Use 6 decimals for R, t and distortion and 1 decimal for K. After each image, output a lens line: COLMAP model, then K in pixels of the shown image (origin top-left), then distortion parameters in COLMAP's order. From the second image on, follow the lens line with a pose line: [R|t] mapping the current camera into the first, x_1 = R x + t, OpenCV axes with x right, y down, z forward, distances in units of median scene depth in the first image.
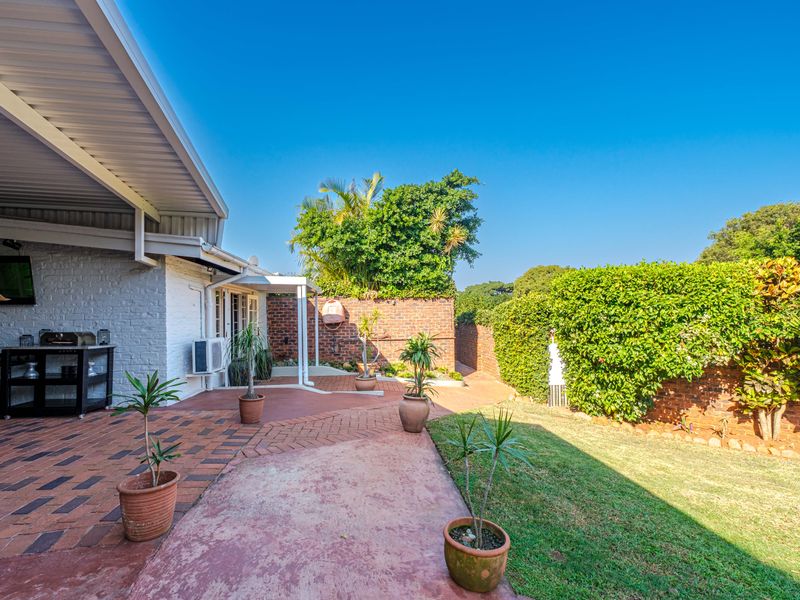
lens RADIAL K [[391.0, 0, 397.2], [0, 391.0, 316.1], [0, 0, 1]] dist [-0.002288, -0.001063]
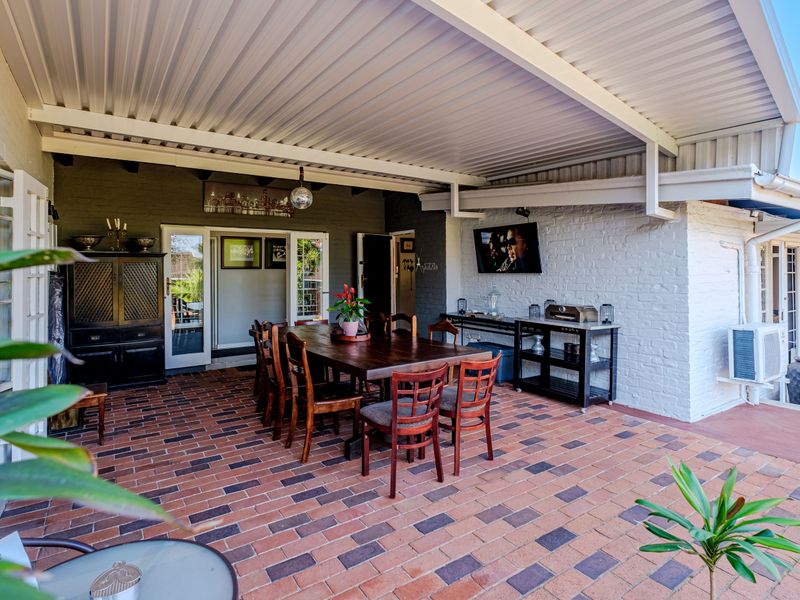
lens RADIAL K [[438.7, 0, 401.2], [0, 438.7, 269.8], [0, 0, 1]] dist [0.000606, 0.000082]
pose [[0.480463, -0.000274, -0.877015, -0.161987], [0.003361, 0.999993, 0.001529, -0.039721], [0.877009, -0.003683, 0.480460, 0.193899]]
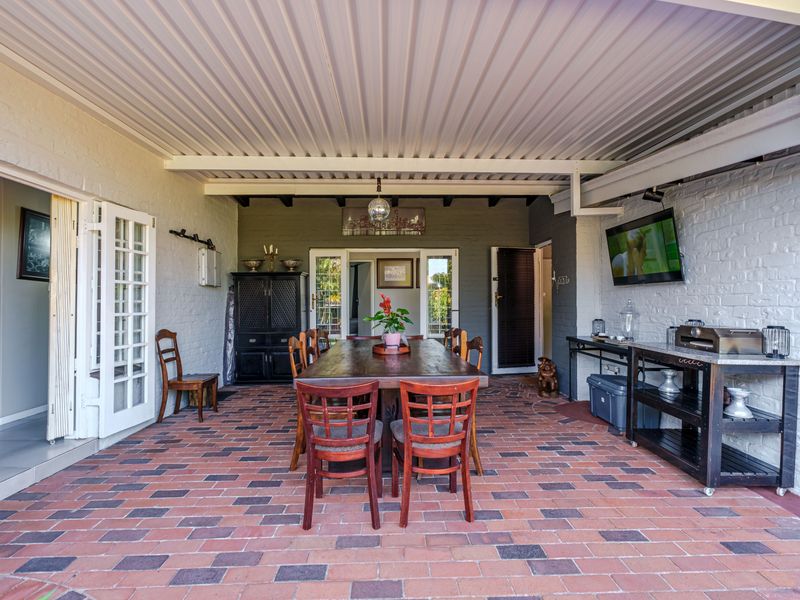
lens RADIAL K [[421.0, 0, 388.4], [0, 421.0, 297.8], [0, 0, 1]] dist [-0.001347, -0.000131]
pose [[-0.059978, -0.000039, -0.998200, -0.201571], [0.003700, 0.999993, -0.000261, -0.002842], [0.998193, -0.003709, -0.059978, 0.550029]]
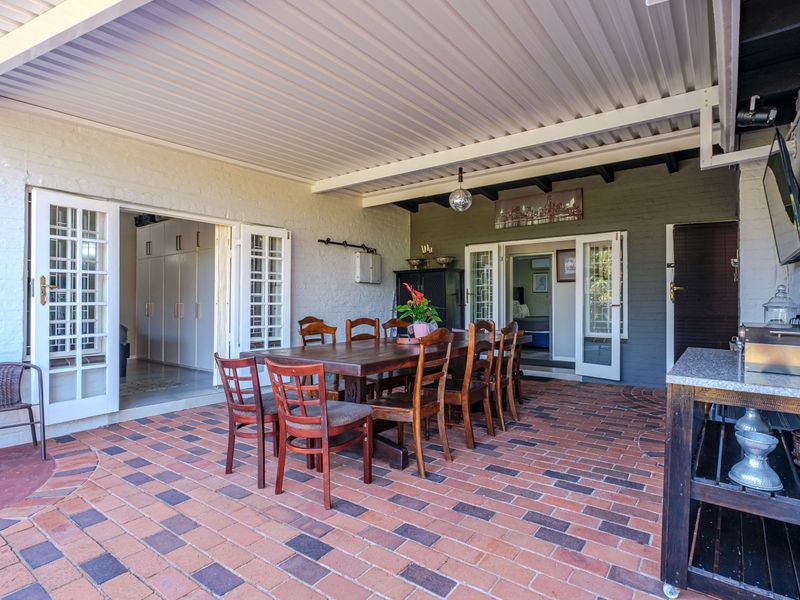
lens RADIAL K [[403.2, 0, 410.0], [0, 403.2, 298.7], [0, 0, 1]] dist [-0.000587, -0.000591]
pose [[-0.631047, 0.007636, -0.775707, -0.379038], [0.008405, 0.999960, 0.003006, 0.012533], [0.775699, -0.004623, -0.631086, 0.945768]]
